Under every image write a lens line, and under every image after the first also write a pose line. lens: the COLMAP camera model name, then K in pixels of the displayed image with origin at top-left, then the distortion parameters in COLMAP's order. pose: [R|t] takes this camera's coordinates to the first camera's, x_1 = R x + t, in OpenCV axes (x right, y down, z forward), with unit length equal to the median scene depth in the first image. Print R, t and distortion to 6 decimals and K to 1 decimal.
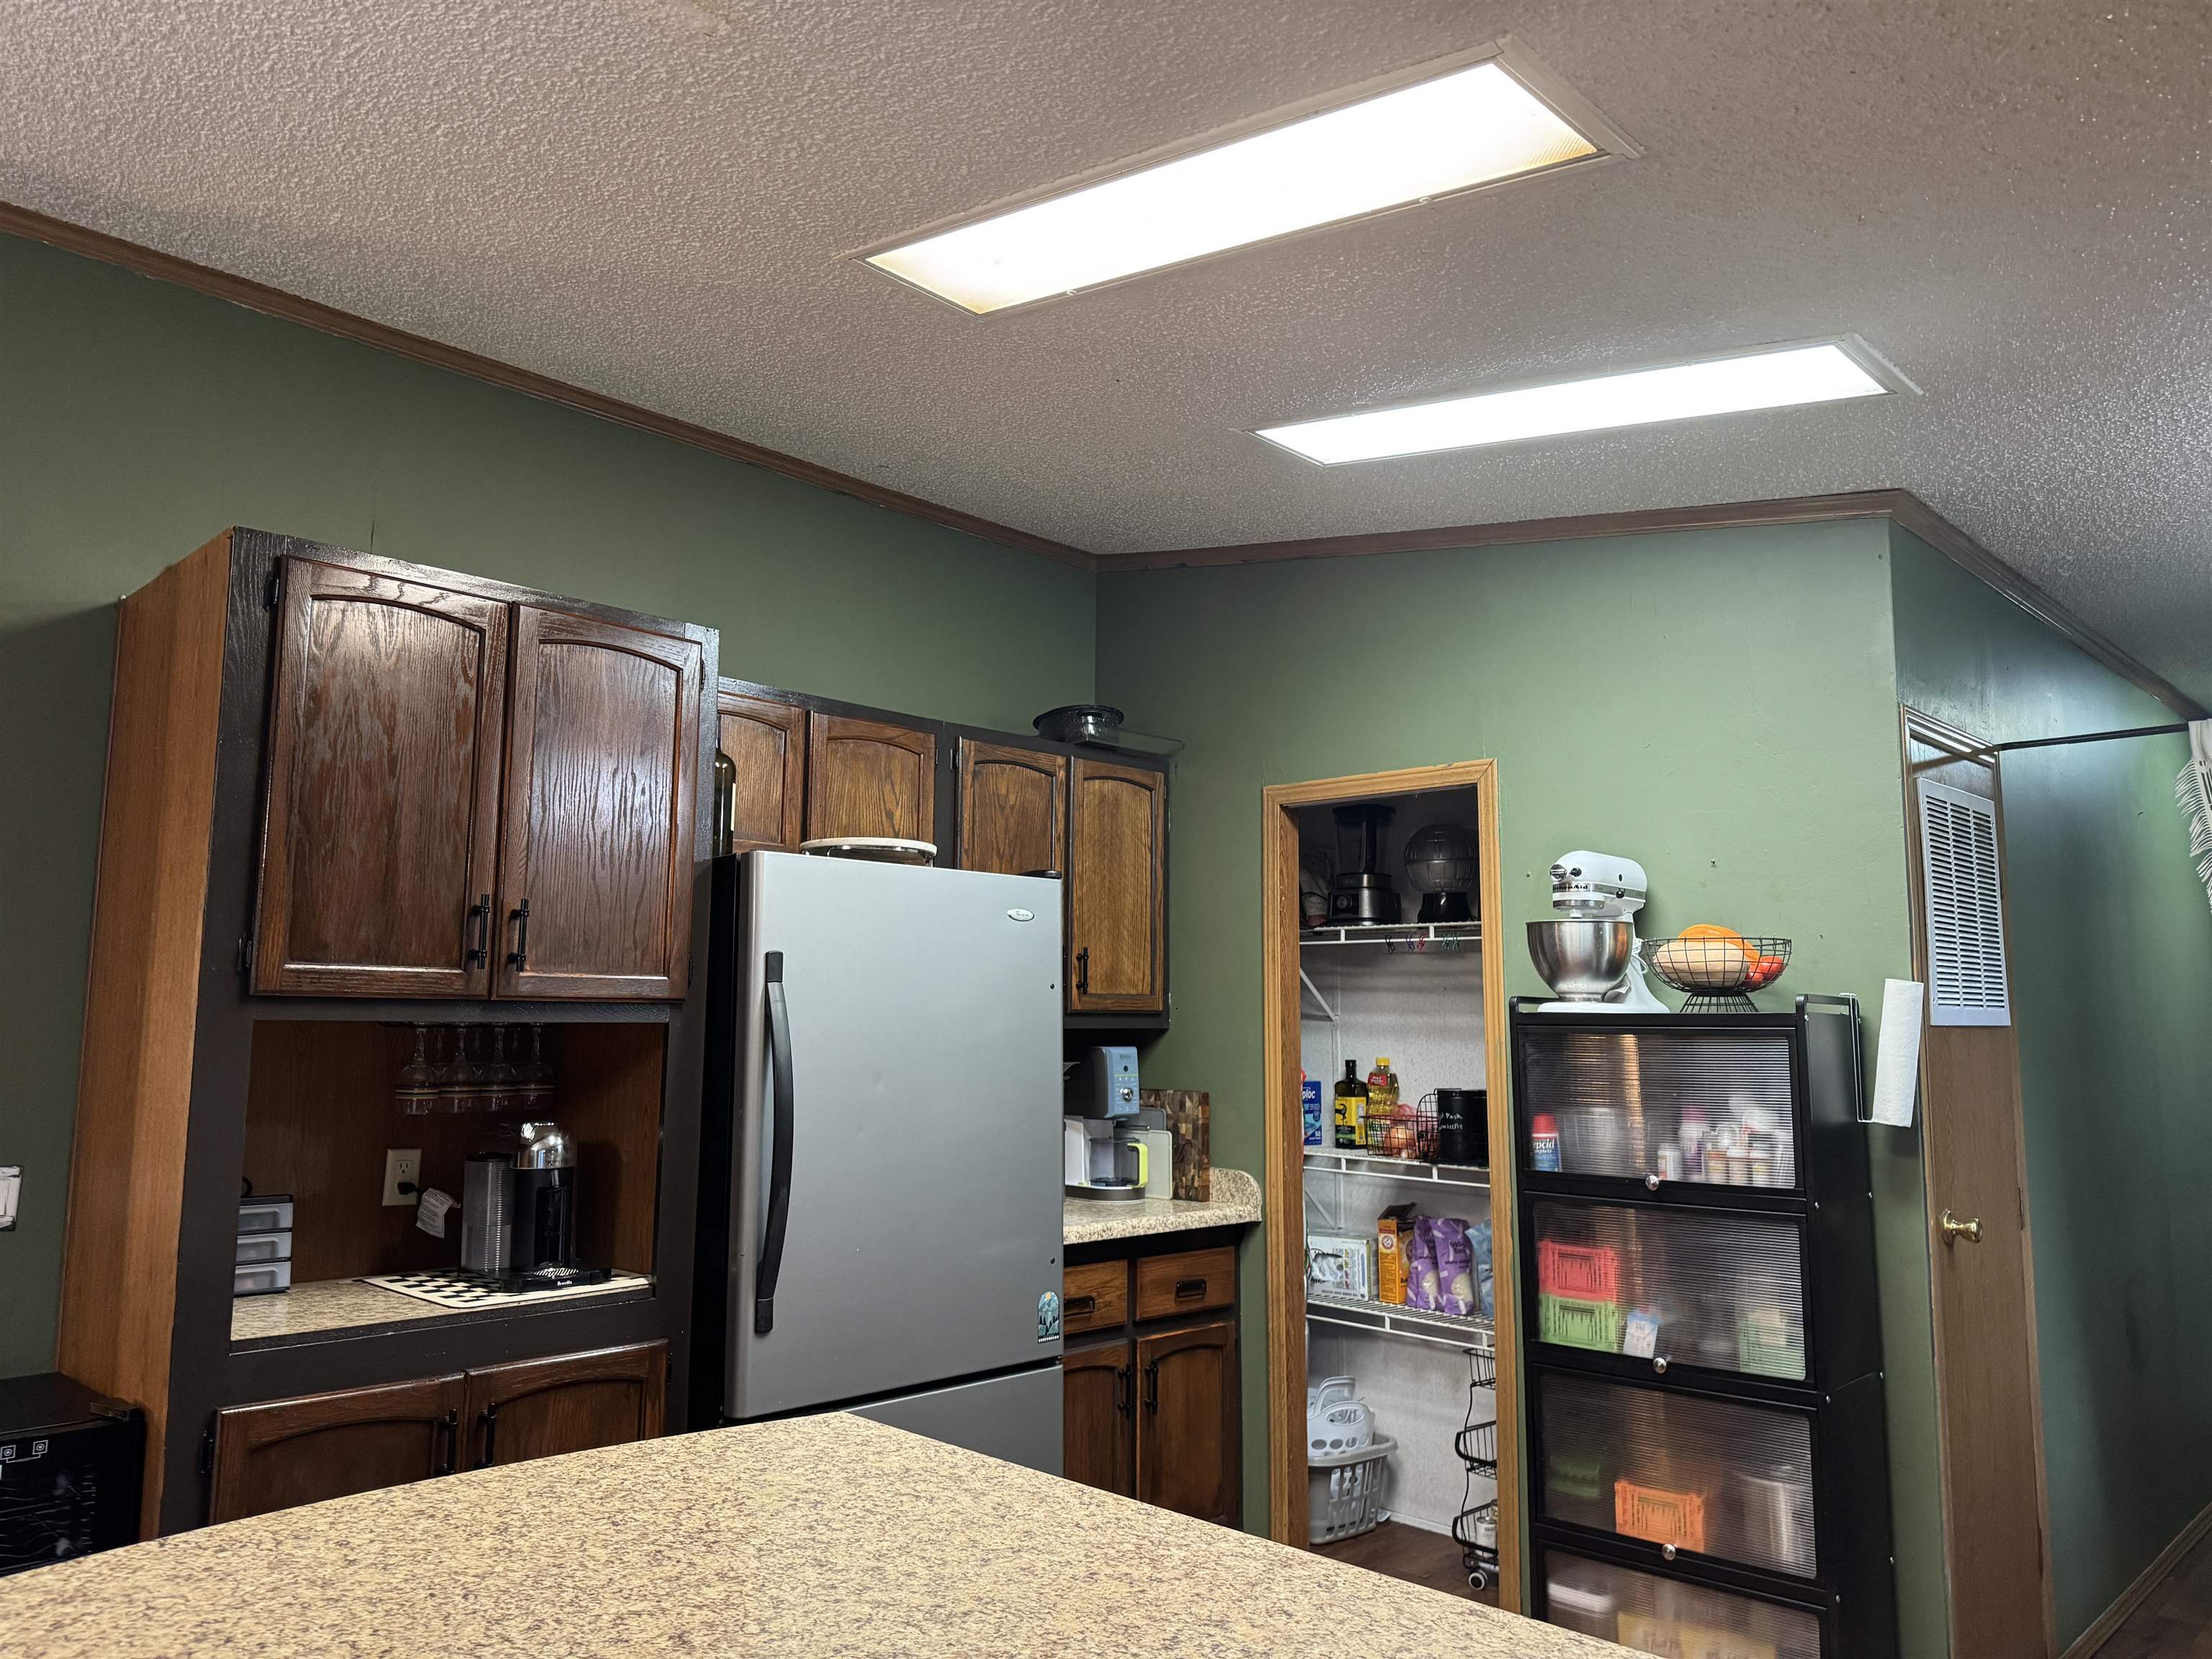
lens RADIAL K [[1532.5, 0, 1098.8], [0, 1532.5, 841.6], [0, 0, 1]] dist [0.082323, -0.099096]
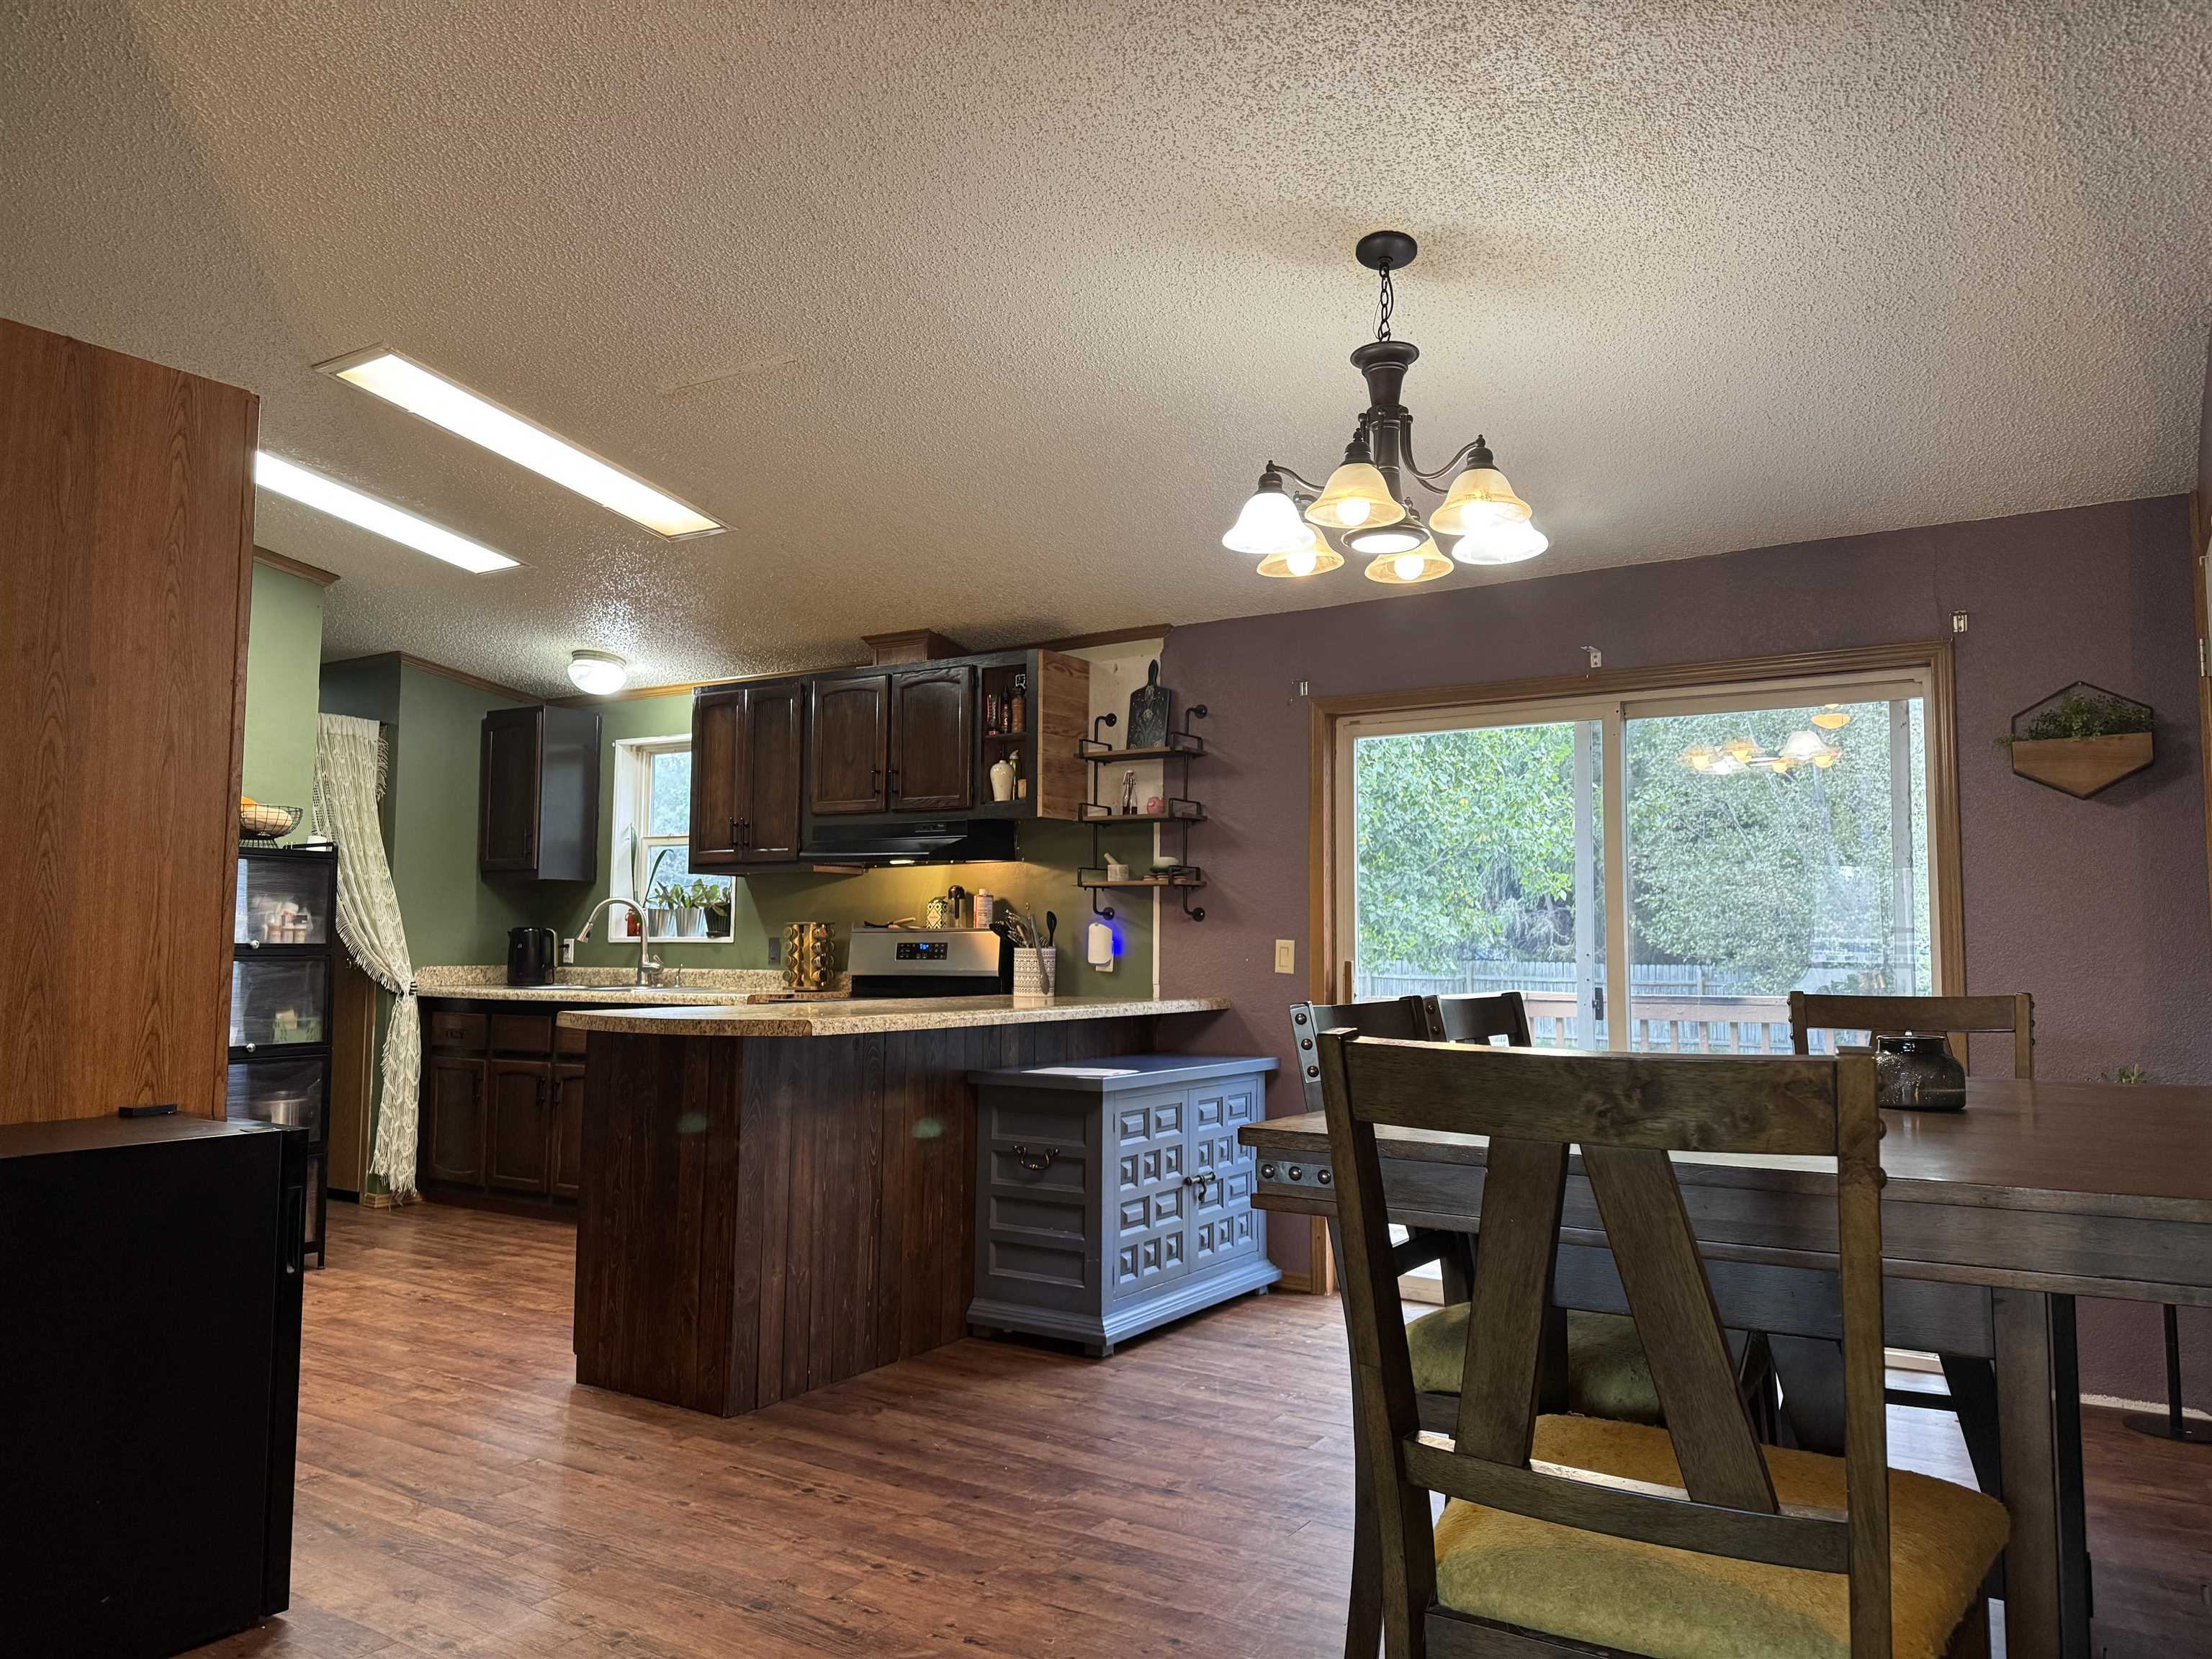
lens RADIAL K [[1524.7, 0, 1099.4], [0, 1524.7, 837.3], [0, 0, 1]] dist [0.174452, -0.331043]
pose [[-0.201097, 0.062030, 0.977605, -1.496070], [-0.124975, 0.988213, -0.088411, 0.135194], [-0.971566, -0.139956, -0.190975, 0.425529]]
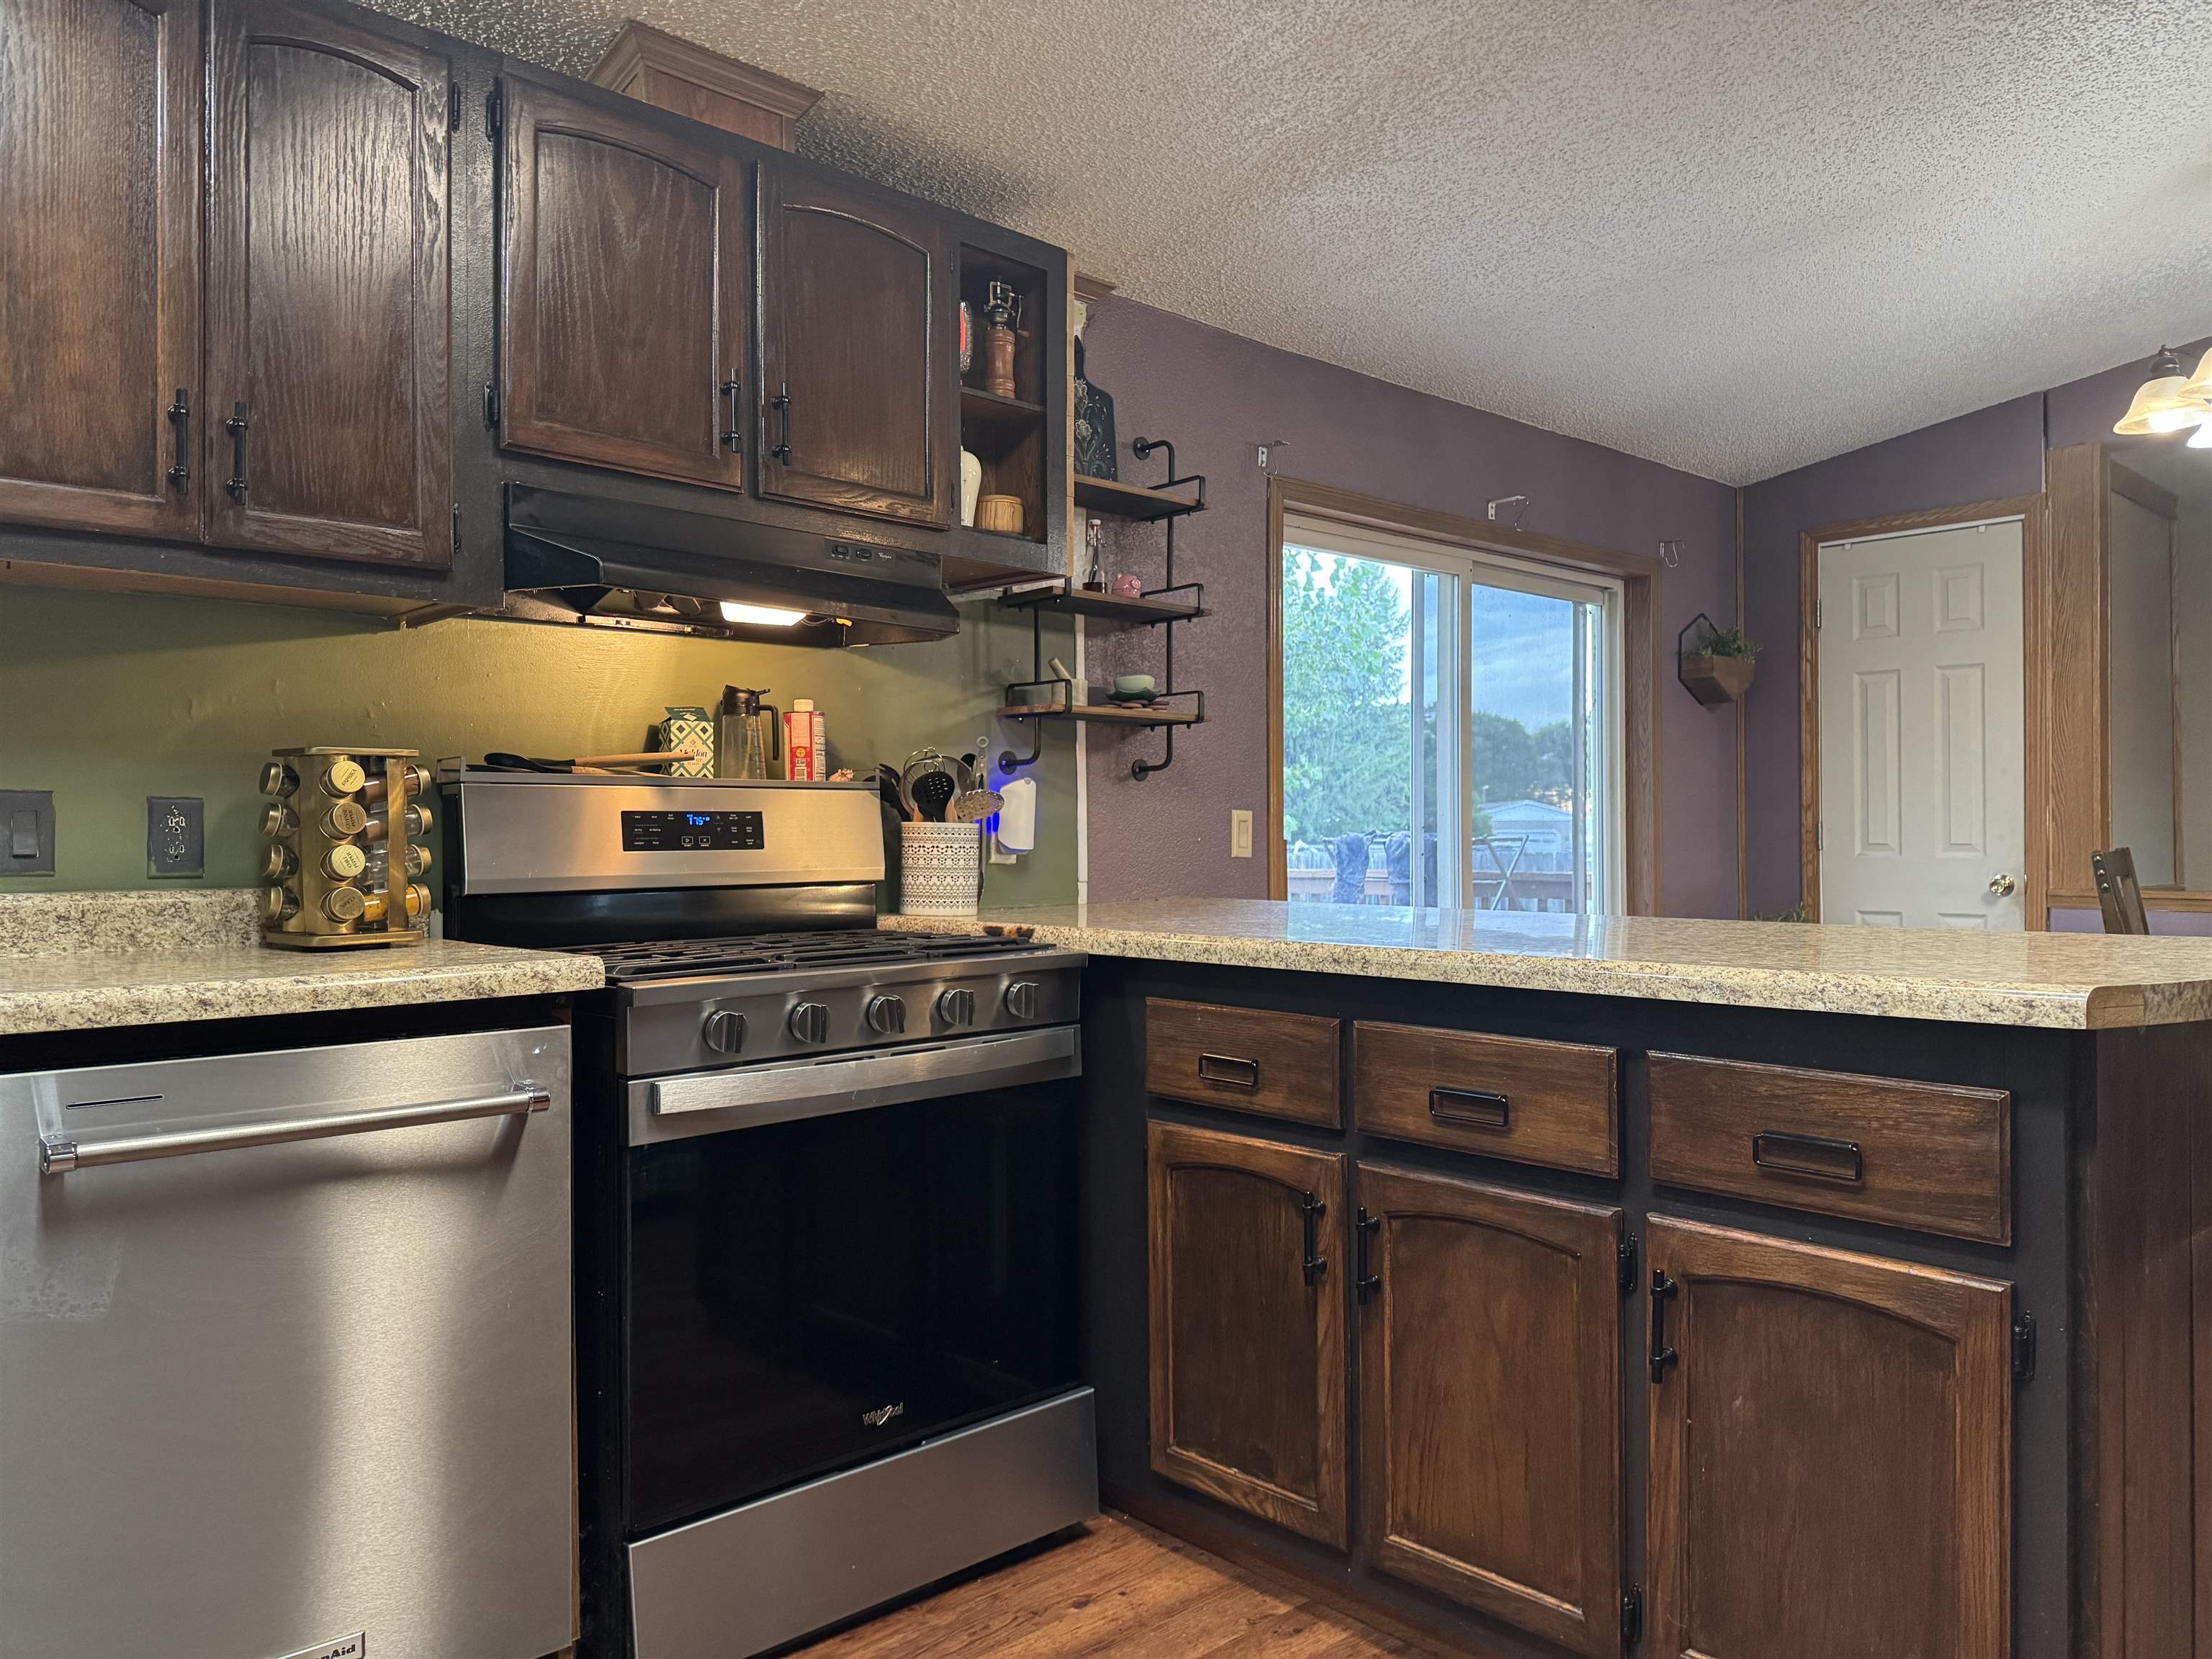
lens RADIAL K [[1532.5, 0, 1098.8], [0, 1532.5, 841.6], [0, 0, 1]] dist [0.082323, -0.099096]
pose [[-0.998961, 0.000621, 0.045579, 0.187126], [-0.004826, 0.992845, -0.119309, 0.238897], [-0.045327, -0.119405, -0.991810, 1.072053]]
